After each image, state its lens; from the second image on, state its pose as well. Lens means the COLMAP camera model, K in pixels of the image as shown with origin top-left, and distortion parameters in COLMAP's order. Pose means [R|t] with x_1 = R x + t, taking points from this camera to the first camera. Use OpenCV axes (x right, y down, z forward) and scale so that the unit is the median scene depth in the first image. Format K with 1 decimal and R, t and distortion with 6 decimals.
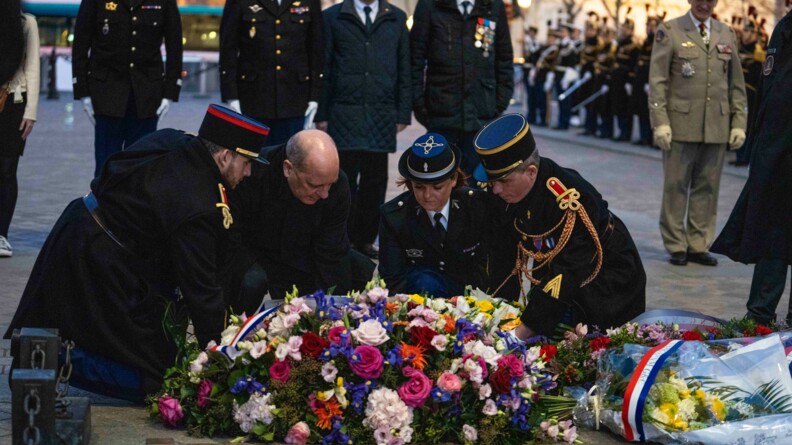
lens RADIAL K [[582.4, 0, 394.7], [0, 582.4, 219.9], [0, 0, 1]] dist [0.008938, -0.007445]
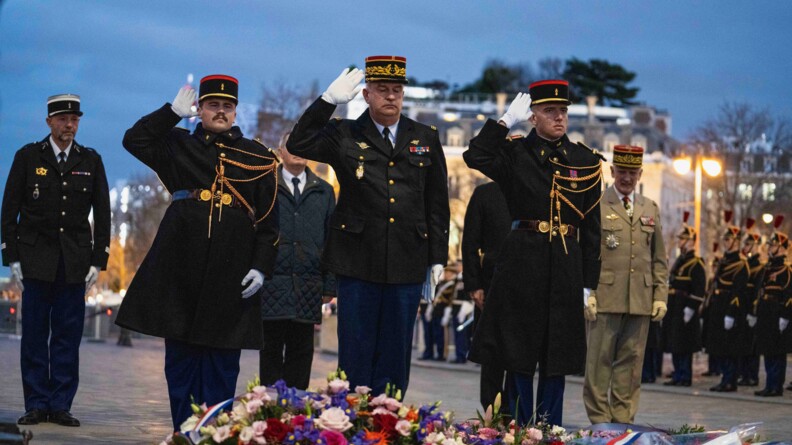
lens RADIAL K [[582.4, 0, 398.0], [0, 582.4, 225.9], [0, 0, 1]] dist [0.008938, -0.007445]
pose [[0.999901, 0.006690, 0.012350, 0.117527], [-0.006485, 0.999842, -0.016550, -0.265218], [-0.012459, 0.016469, 0.999787, -0.009784]]
